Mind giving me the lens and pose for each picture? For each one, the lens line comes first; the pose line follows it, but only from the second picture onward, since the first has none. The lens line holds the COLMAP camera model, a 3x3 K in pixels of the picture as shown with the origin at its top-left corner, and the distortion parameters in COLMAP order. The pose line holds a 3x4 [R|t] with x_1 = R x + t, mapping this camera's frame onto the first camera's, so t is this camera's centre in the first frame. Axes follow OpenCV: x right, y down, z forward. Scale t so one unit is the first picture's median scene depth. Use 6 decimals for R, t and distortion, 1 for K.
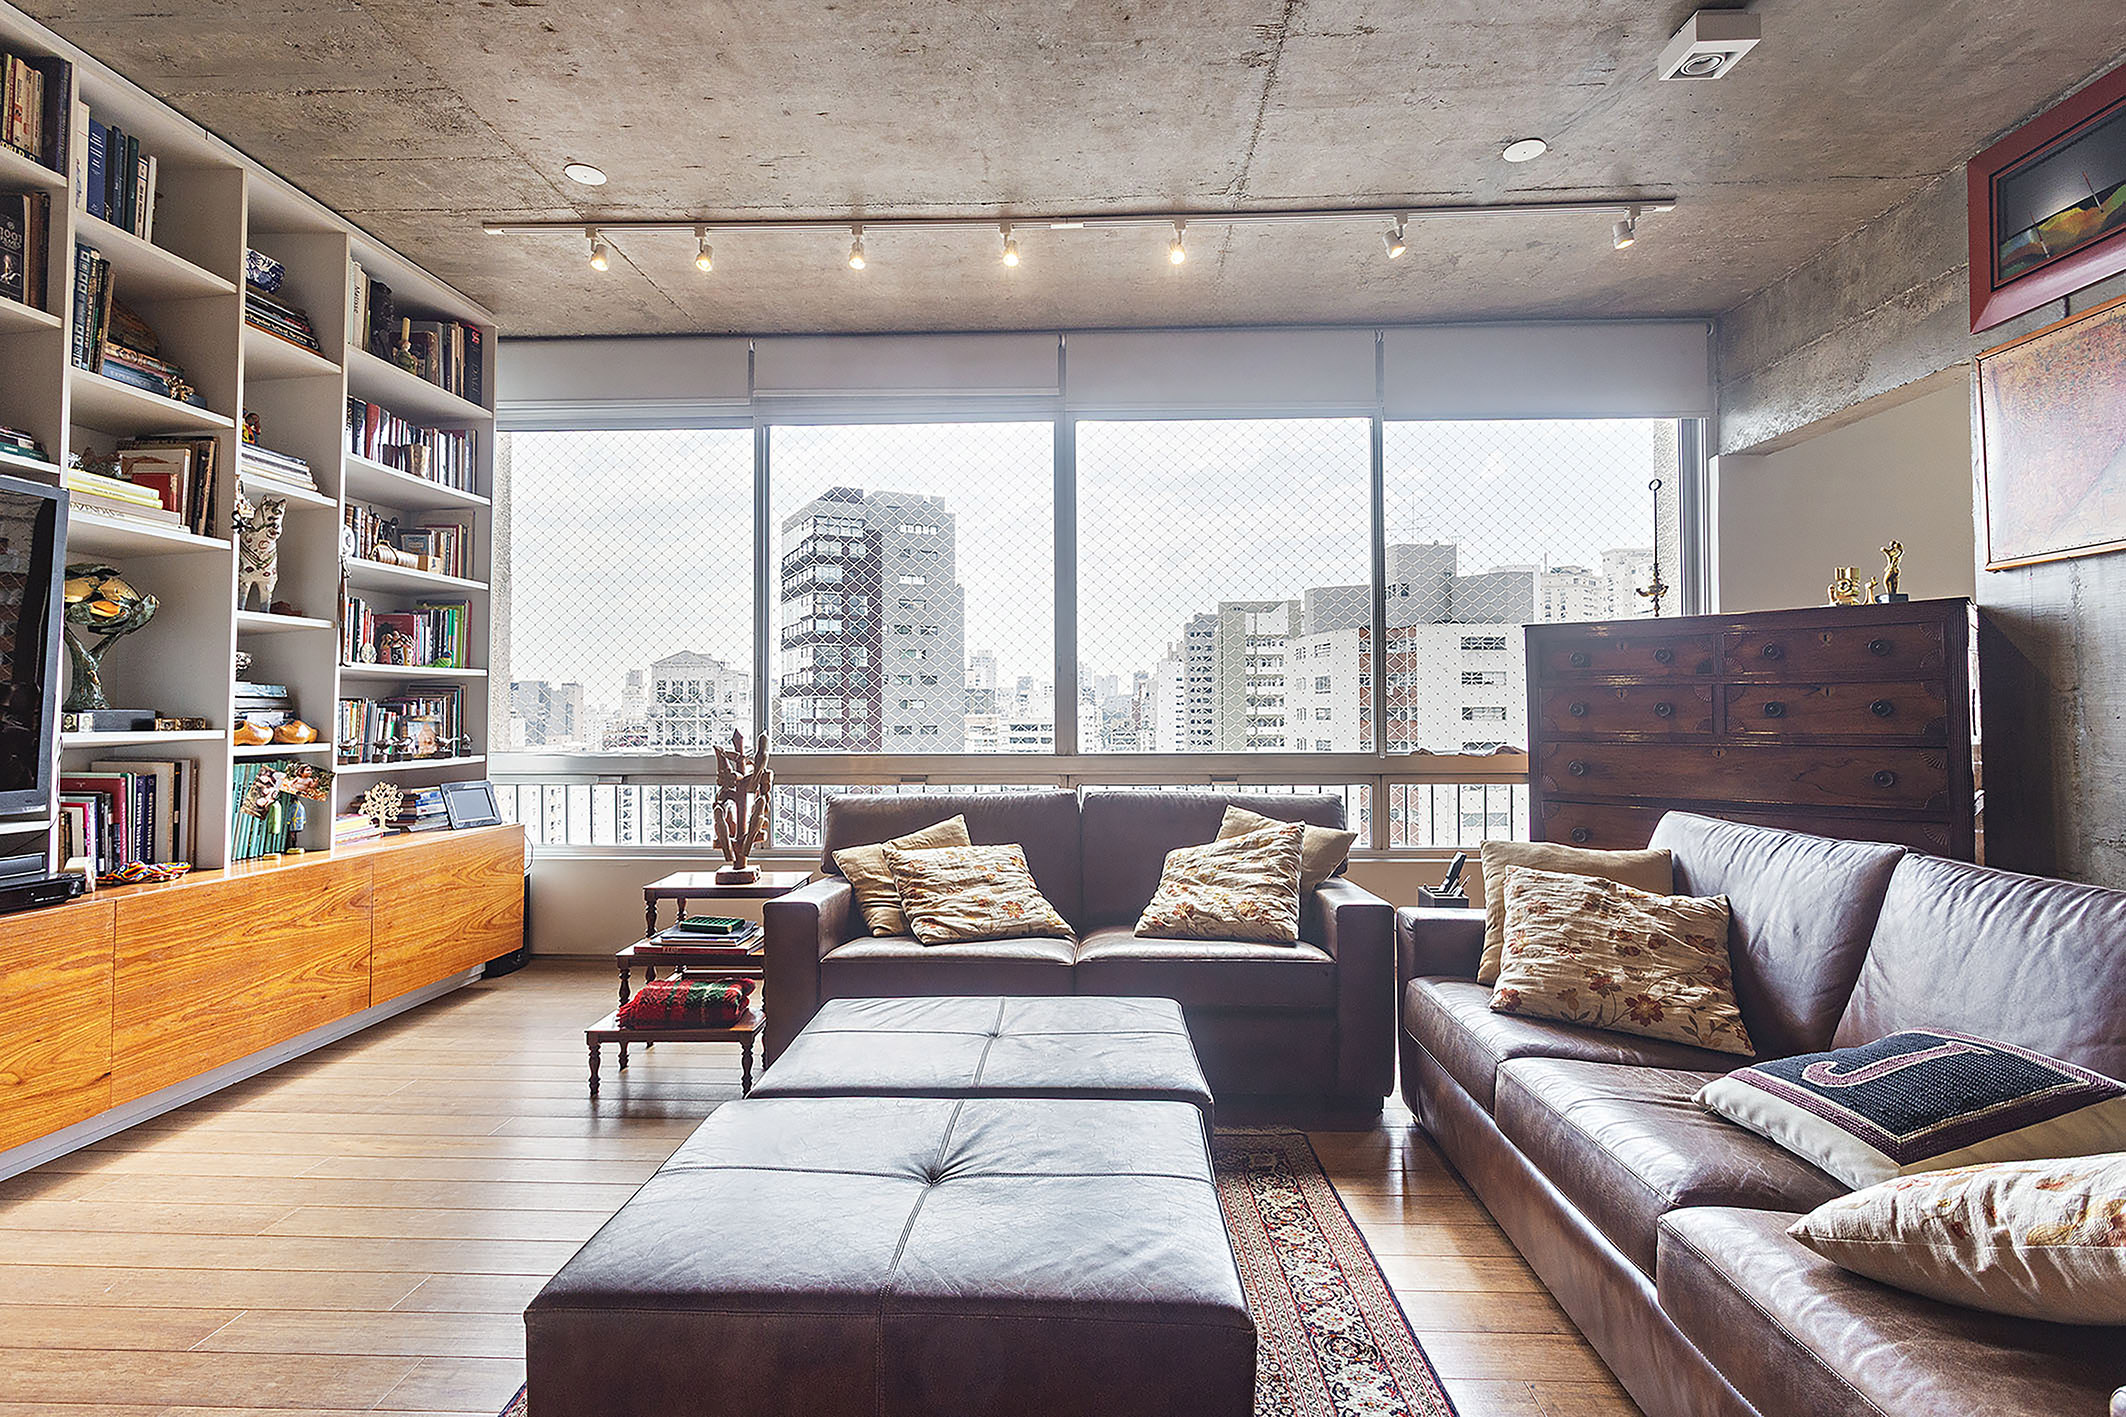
lens RADIAL K [[1078.3, 0, 1057.1], [0, 1078.3, 685.6], [0, 0, 1]] dist [-0.000800, 0.002312]
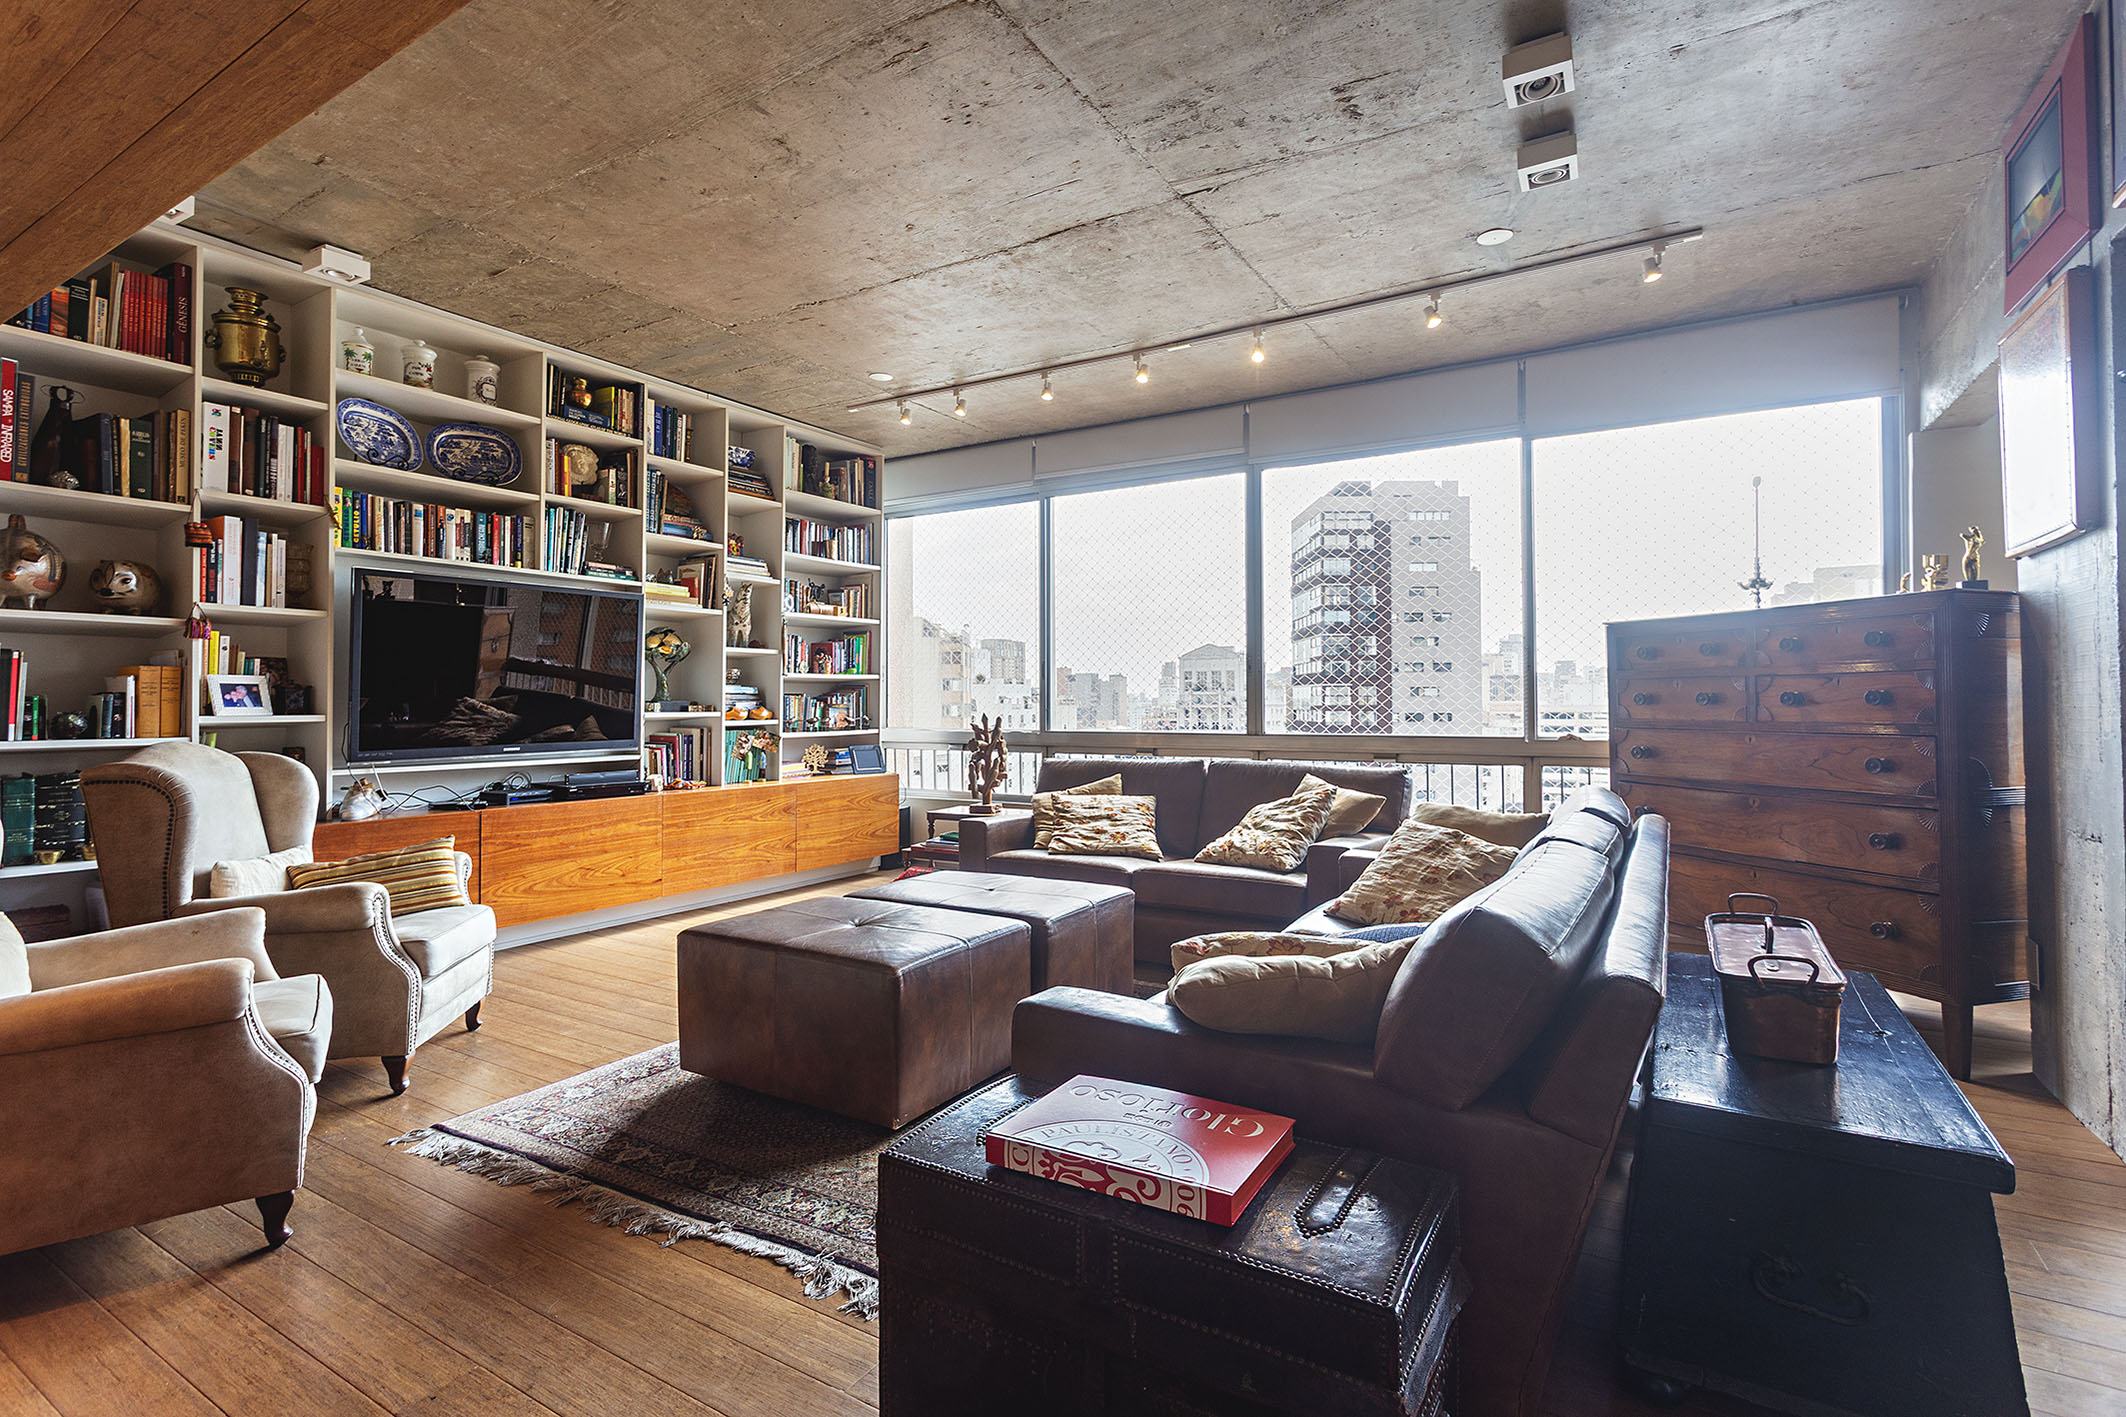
lens RADIAL K [[1078.3, 0, 1057.1], [0, 1078.3, 685.6], [0, 0, 1]] dist [-0.000800, 0.002312]
pose [[0.866375, -0.007771, -0.499333, 0.549369], [0.013796, 0.999870, 0.008375, -0.009771], [0.499203, -0.014145, 0.866370, -0.269170]]
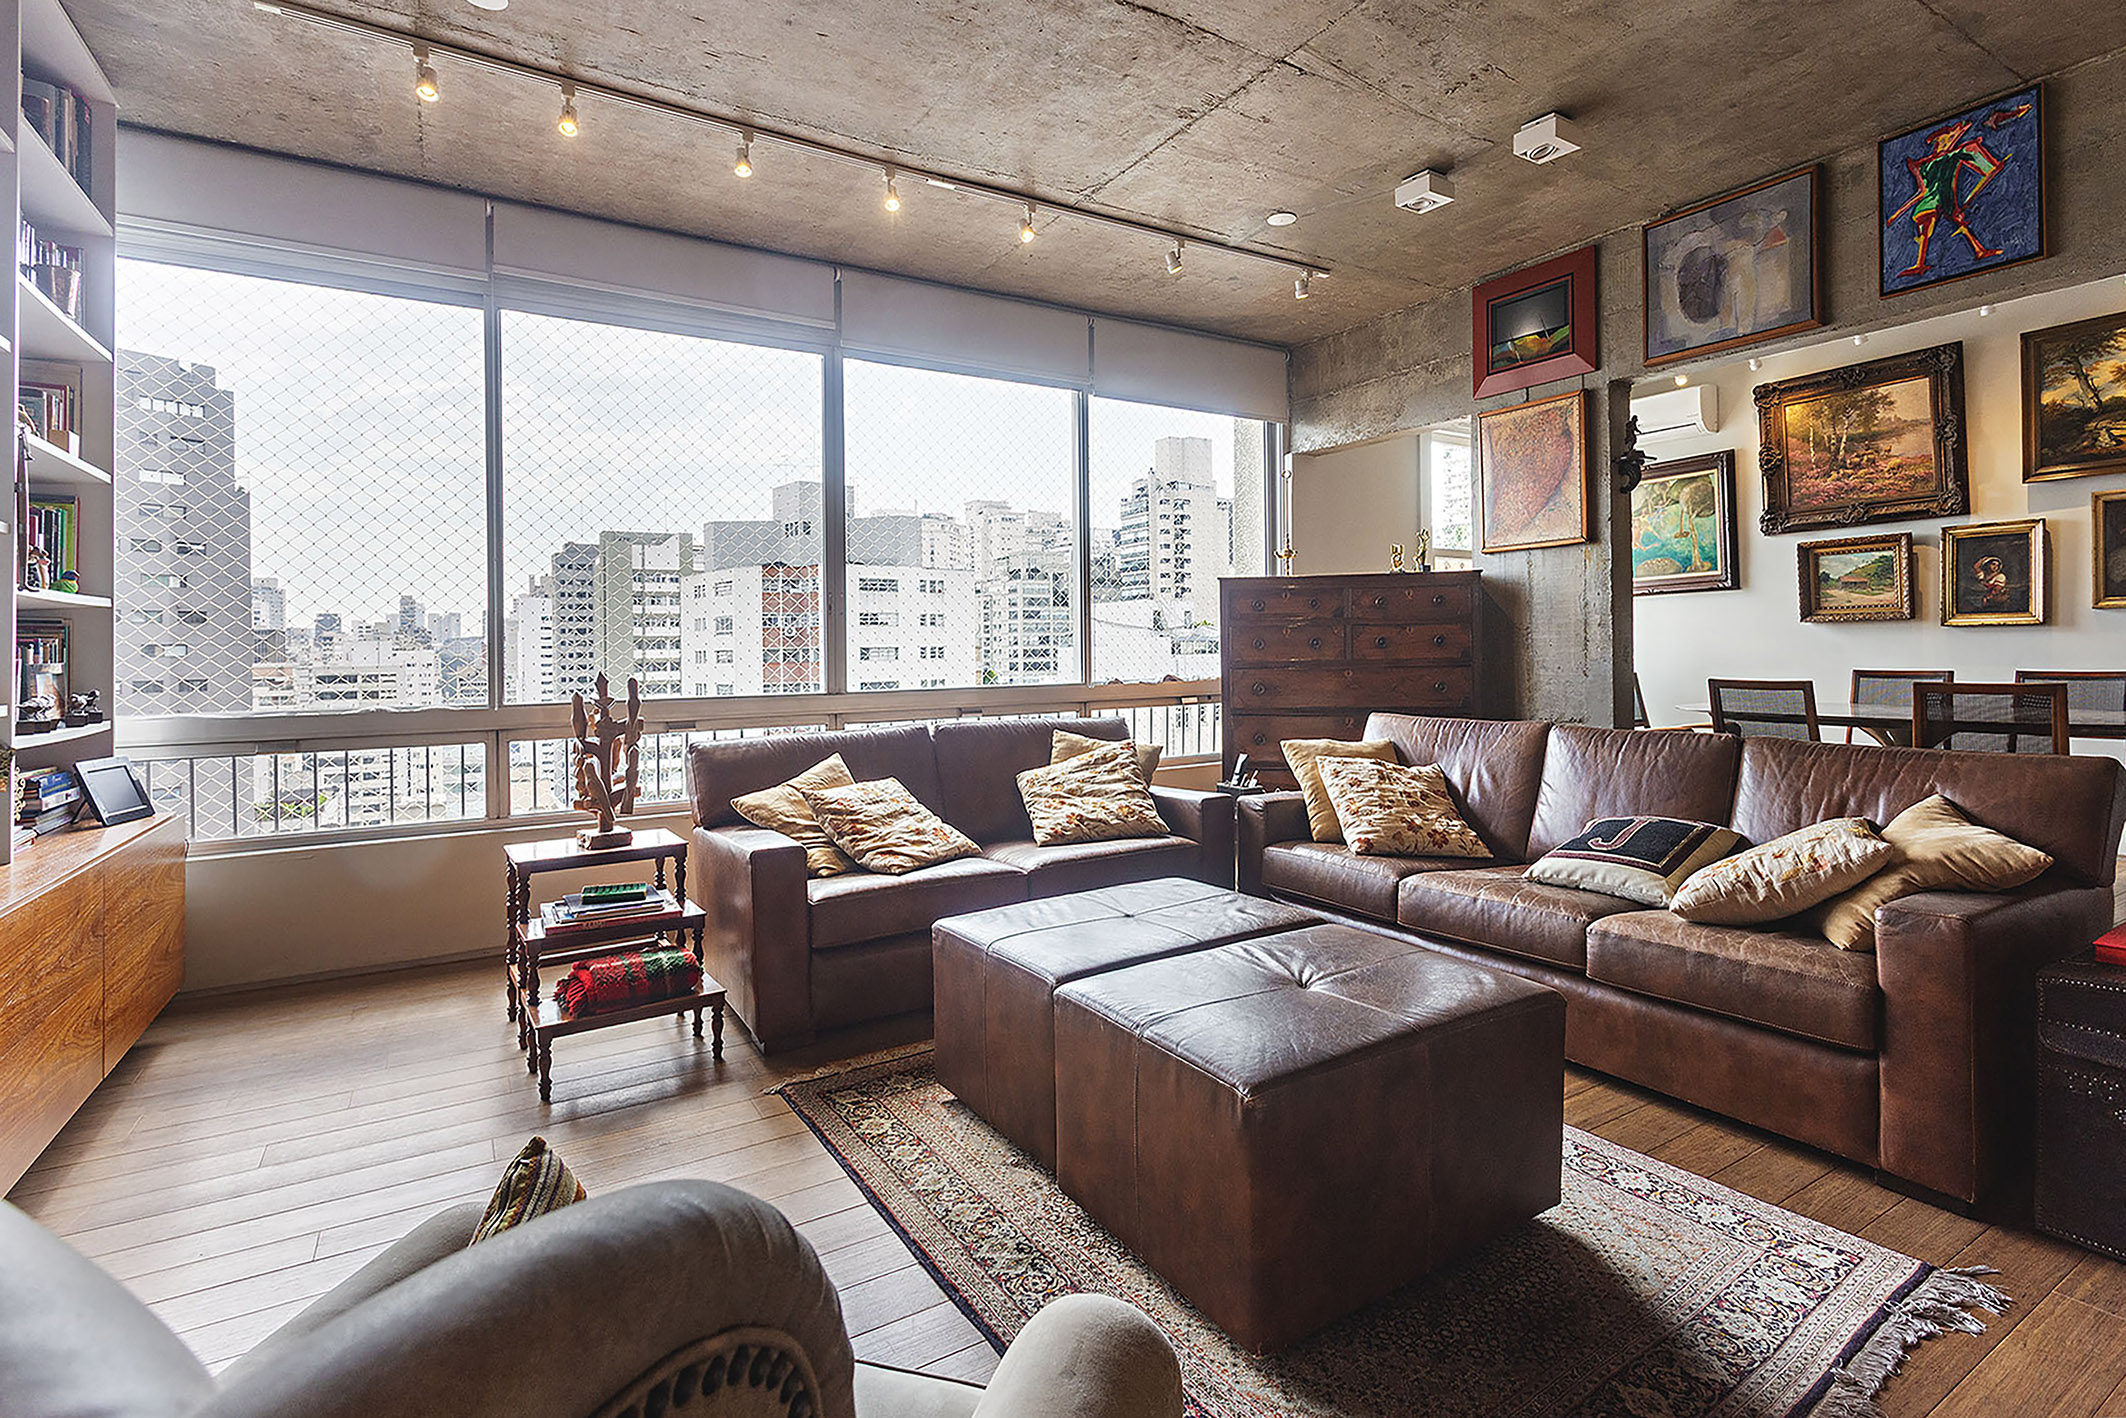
lens RADIAL K [[1154.8, 0, 1126.0], [0, 1154.8, 649.5], [0, 0, 1]] dist [-0.004044, 0.000581]
pose [[0.783480, -0.009790, 0.621339, -0.542125], [-0.002351, 0.999822, 0.018718, 0.003768], [-0.621412, -0.016126, 0.783318, 0.004029]]
